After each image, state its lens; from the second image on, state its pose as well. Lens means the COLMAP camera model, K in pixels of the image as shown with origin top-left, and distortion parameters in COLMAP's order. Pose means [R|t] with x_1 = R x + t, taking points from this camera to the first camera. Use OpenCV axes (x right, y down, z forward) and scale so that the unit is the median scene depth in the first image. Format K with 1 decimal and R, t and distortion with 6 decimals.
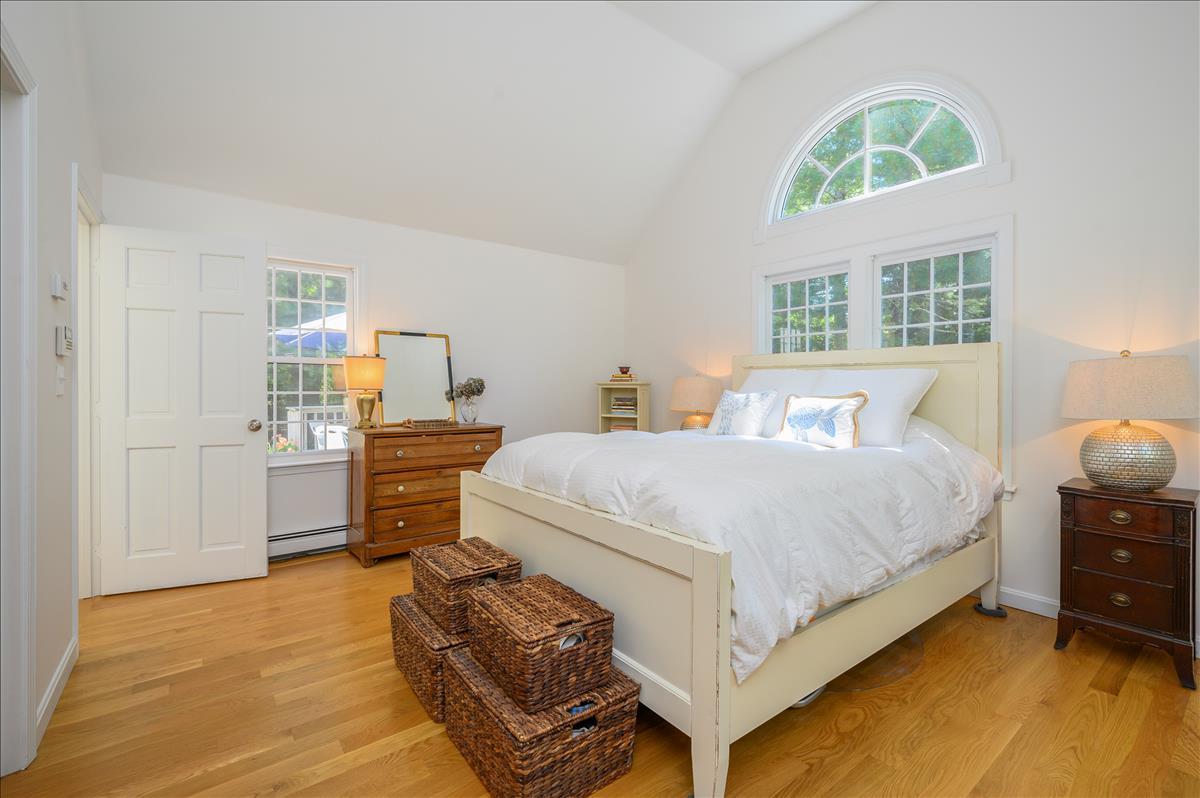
lens RADIAL K [[525.3, 0, 595.8], [0, 525.3, 390.5], [0, 0, 1]] dist [0.000790, -0.000786]
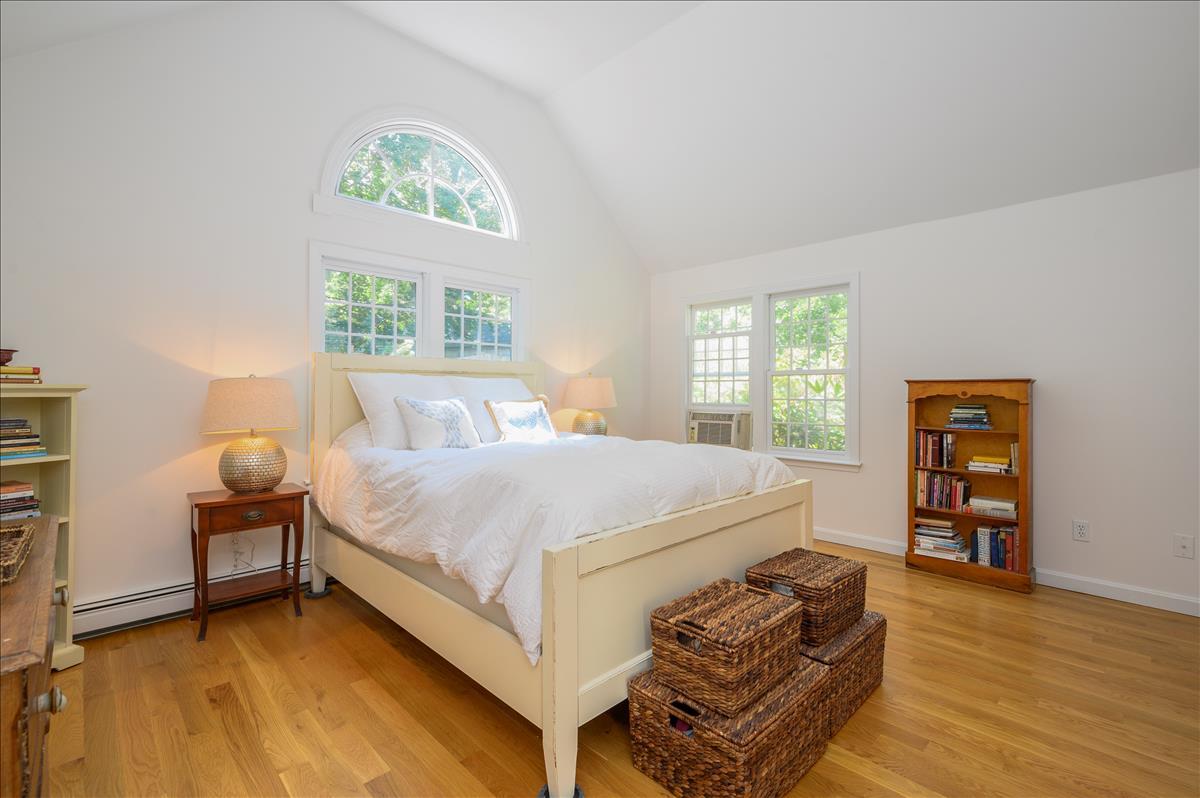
lens RADIAL K [[525.3, 0, 596.0], [0, 525.3, 393.2], [0, 0, 1]] dist [0.000790, -0.000786]
pose [[-0.118341, -0.007773, 0.992943, -1.013851], [0.008731, 0.999923, 0.008868, -0.018808], [-0.992935, 0.009719, -0.118264, 1.290836]]
